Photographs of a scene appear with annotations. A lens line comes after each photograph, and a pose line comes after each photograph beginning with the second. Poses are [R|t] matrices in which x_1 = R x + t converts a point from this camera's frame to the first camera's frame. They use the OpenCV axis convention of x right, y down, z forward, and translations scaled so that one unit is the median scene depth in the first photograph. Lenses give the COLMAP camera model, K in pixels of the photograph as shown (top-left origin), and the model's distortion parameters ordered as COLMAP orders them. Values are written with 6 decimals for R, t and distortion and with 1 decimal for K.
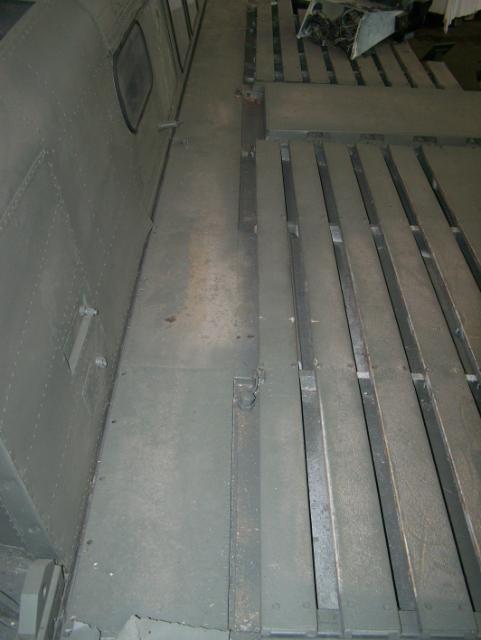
lens RADIAL K [[707.4, 0, 240.0], [0, 707.4, 331.2], [0, 0, 1]] dist [-0.175562, 0.272844]
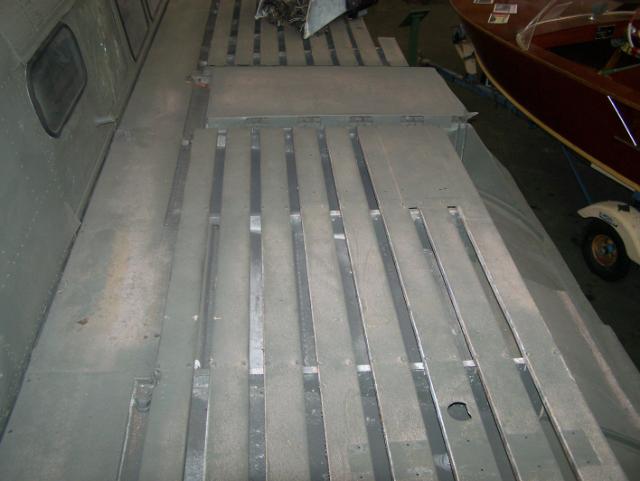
lens RADIAL K [[707.4, 0, 320.0], [0, 707.4, 240.5], [0, 0, 1]] dist [-0.175562, 0.272844]
pose [[0.997373, -0.048361, 0.053928, 0.182190], [0.051227, 0.997275, -0.053089, -0.058070], [-0.051213, 0.055712, 0.997133, -0.039157]]
